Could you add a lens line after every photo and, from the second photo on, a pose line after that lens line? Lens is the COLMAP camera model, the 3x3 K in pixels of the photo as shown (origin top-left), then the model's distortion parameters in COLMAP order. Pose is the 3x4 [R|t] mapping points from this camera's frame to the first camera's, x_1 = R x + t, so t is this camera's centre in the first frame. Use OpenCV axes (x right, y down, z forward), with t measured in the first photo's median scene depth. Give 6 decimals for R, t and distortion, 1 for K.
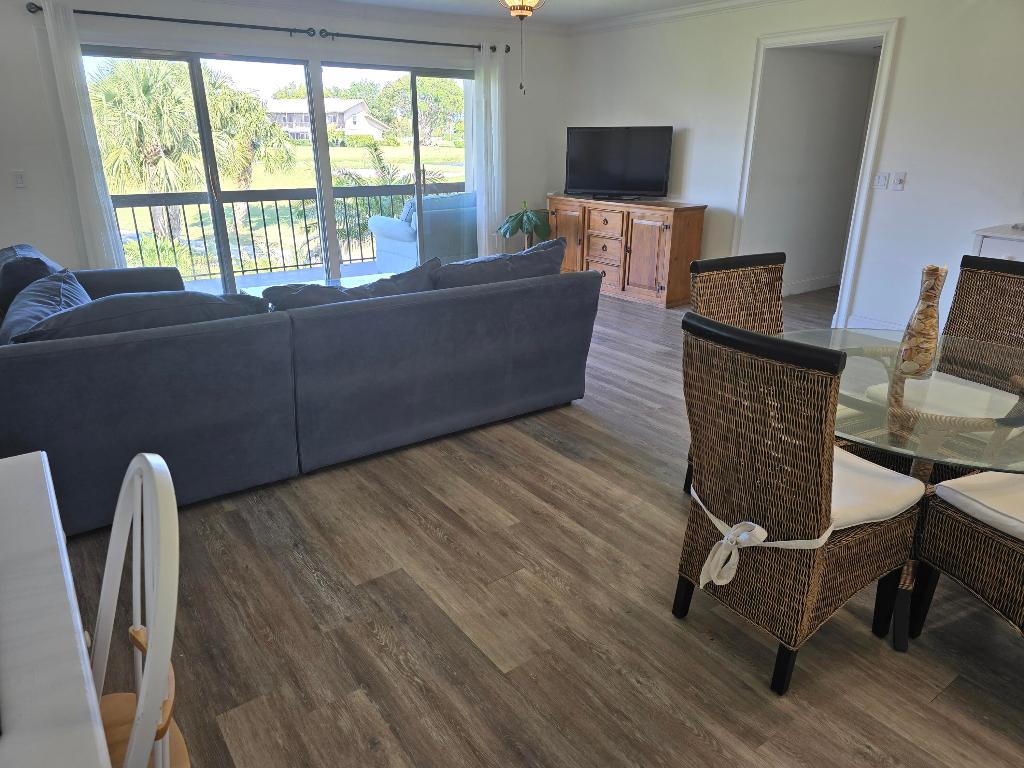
lens RADIAL K [[682.4, 0, 512.0], [0, 682.4, 384.0], [0, 0, 1]] dist [0.092417, -0.098159]
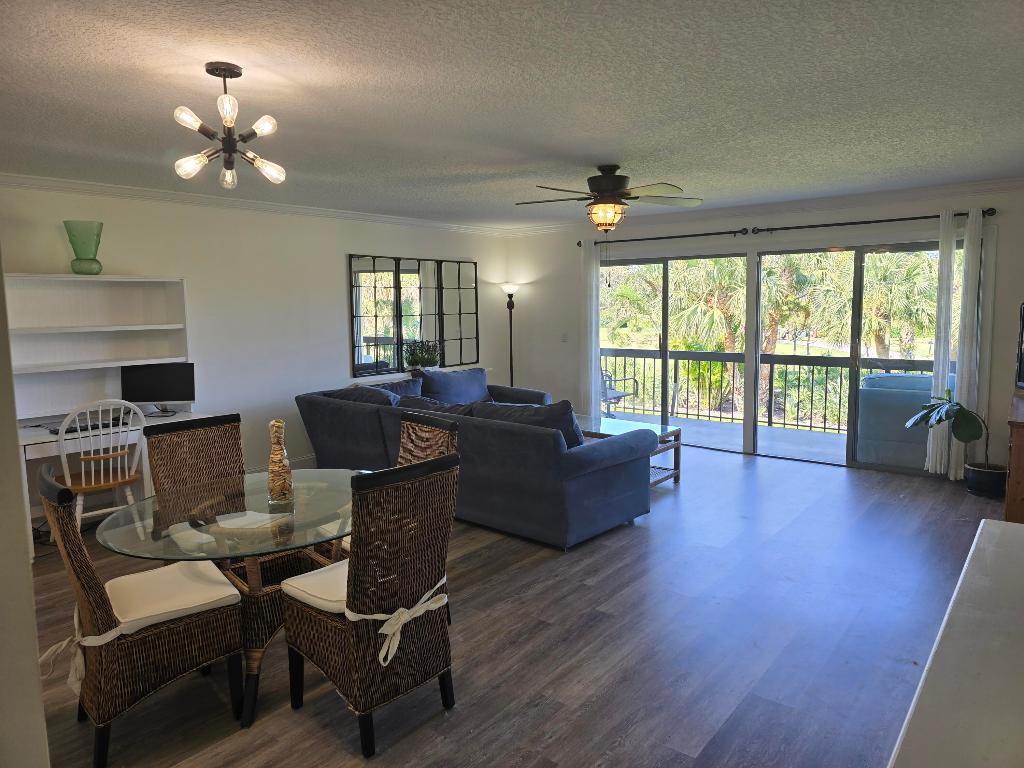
lens RADIAL K [[672.5, 0, 513.3], [0, 672.5, 357.5], [0, 0, 1]] dist [0.086505, -0.089590]
pose [[0.264652, 0.076264, -0.961324, 1.280101], [-0.319632, 0.947455, -0.012831, -0.264026], [0.909832, 0.310666, 0.275123, 0.643142]]
